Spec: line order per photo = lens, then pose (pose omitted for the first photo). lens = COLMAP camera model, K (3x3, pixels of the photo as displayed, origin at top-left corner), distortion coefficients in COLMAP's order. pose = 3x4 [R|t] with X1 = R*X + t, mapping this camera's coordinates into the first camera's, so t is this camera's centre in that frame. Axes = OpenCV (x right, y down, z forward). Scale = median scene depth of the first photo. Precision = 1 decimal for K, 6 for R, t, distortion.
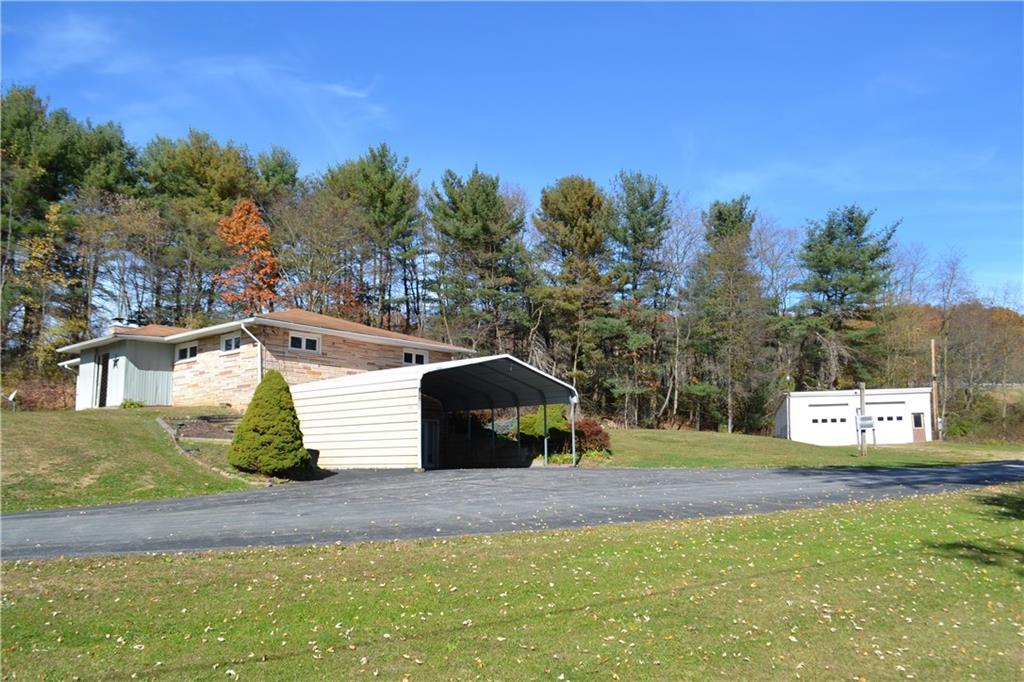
lens RADIAL K [[825.1, 0, 521.7], [0, 825.1, 346.8], [0, 0, 1]] dist [-0.085657, 0.013491]
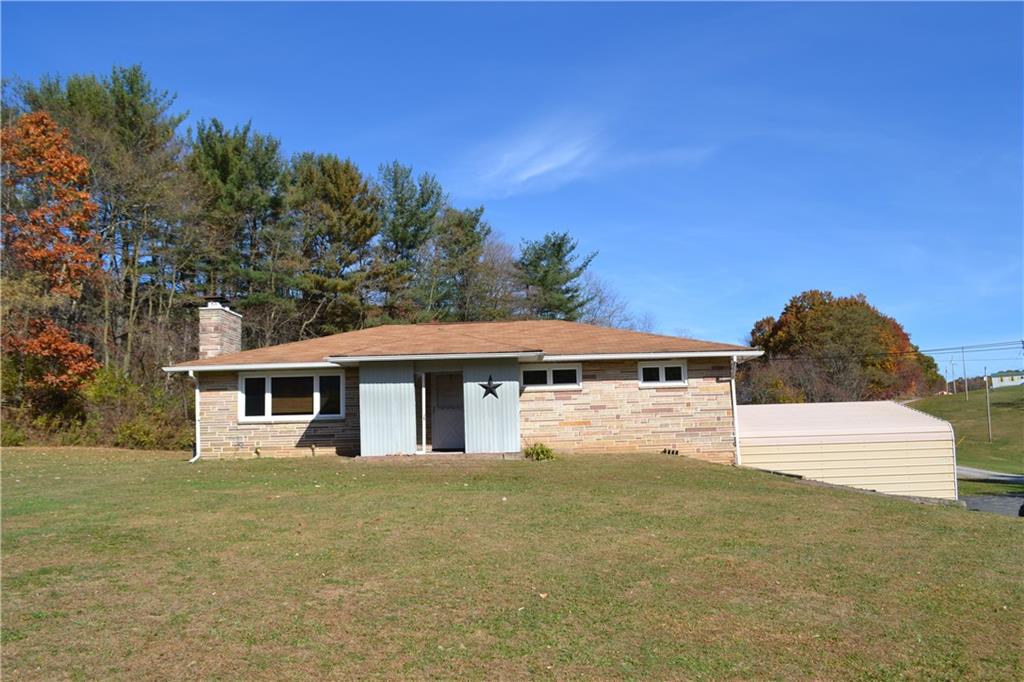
lens RADIAL K [[825.1, 0, 515.6], [0, 825.1, 360.8], [0, 0, 1]] dist [-0.085657, 0.013491]
pose [[0.770028, 0.055985, 0.635549, -0.446837], [-0.078942, 0.996848, 0.007834, -0.005366], [-0.633107, -0.056204, 0.772021, 0.215863]]
